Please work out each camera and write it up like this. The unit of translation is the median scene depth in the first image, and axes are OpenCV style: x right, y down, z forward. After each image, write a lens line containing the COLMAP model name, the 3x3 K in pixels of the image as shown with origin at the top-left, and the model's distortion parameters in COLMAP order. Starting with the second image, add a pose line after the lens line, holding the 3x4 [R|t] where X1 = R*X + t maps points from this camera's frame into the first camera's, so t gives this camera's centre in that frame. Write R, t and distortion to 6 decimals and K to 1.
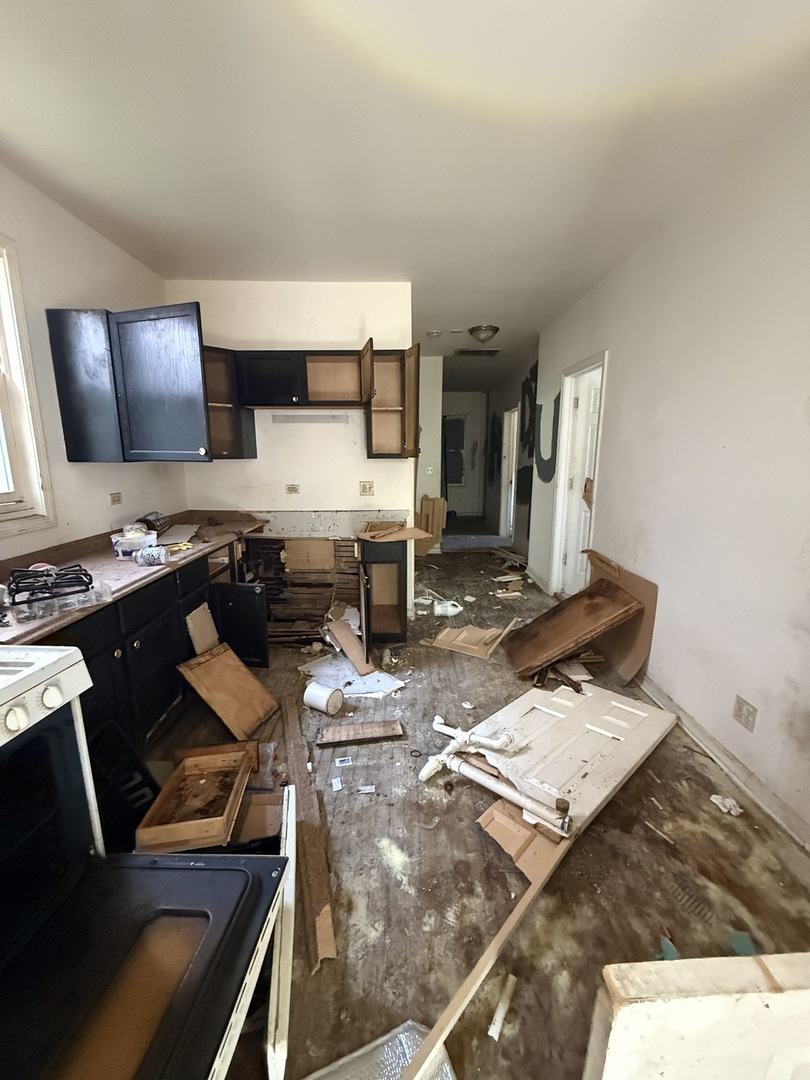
lens RADIAL K [[431.1, 0, 404.1], [0, 431.1, 540.1], [0, 0, 1]] dist [-0.000315, 0.000108]
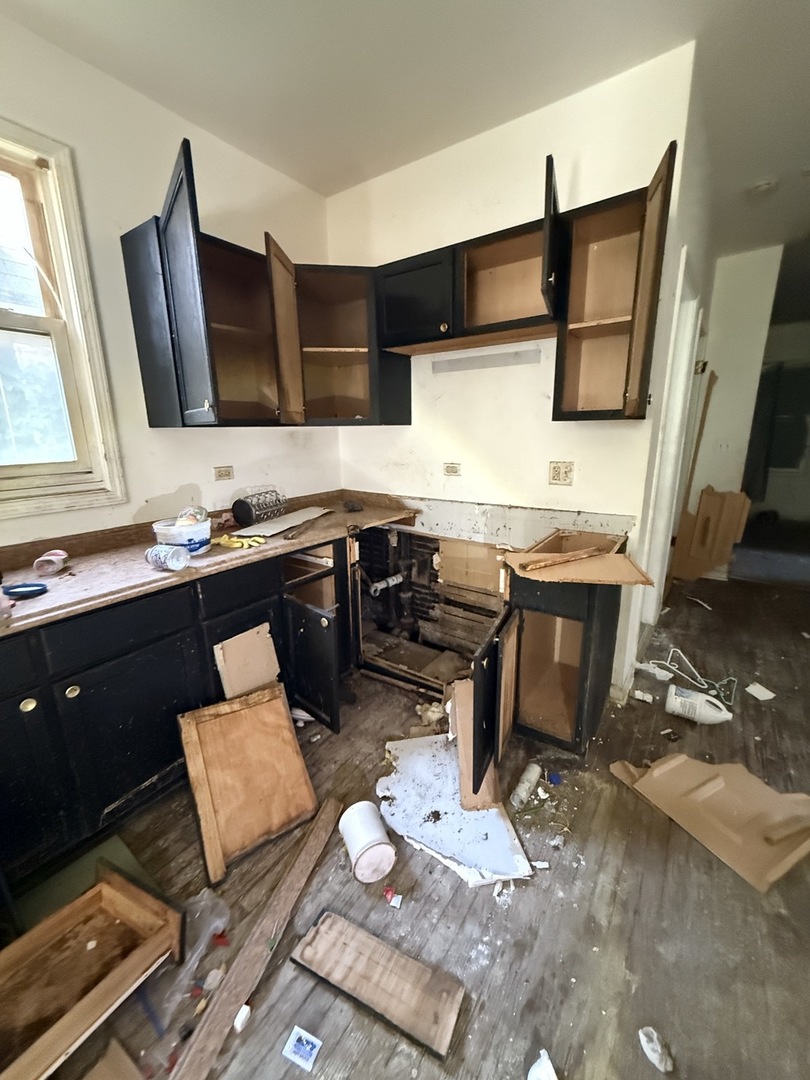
lens RADIAL K [[431.1, 0, 404.5], [0, 431.1, 537.9], [0, 0, 1]] dist [-0.000315, 0.000108]
pose [[0.815171, 0.130756, -0.564268, 0.095079], [-0.102691, 0.991379, 0.081377, -0.063847], [0.570045, -0.008391, 0.821571, 0.429048]]
